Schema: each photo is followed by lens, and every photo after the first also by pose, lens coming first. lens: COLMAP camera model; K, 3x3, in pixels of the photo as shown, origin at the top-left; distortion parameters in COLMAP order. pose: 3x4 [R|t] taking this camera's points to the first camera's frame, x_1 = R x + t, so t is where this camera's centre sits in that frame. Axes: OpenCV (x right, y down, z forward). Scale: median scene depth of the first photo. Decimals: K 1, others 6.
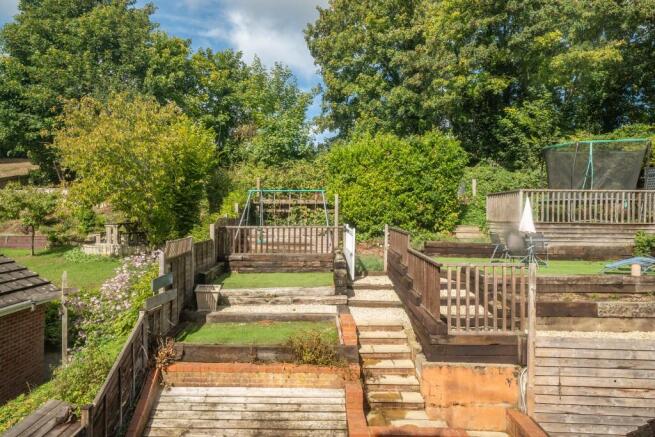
lens RADIAL K [[477.3, 0, 327.5], [0, 477.3, 218.5], [0, 0, 1]] dist [-0.001853, -0.000578]
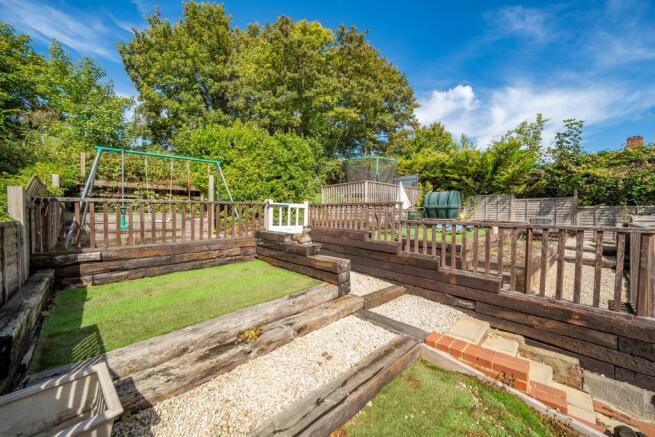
lens RADIAL K [[240.5, 0, 327.5], [0, 240.5, 218.5], [0, 0, 1]] dist [-0.011587, 0.000212]
pose [[0.735364, -0.023080, 0.677279, -0.134456], [0.016730, 0.999734, 0.015904, 0.031270], [-0.677466, -0.000364, 0.735554, 0.492276]]
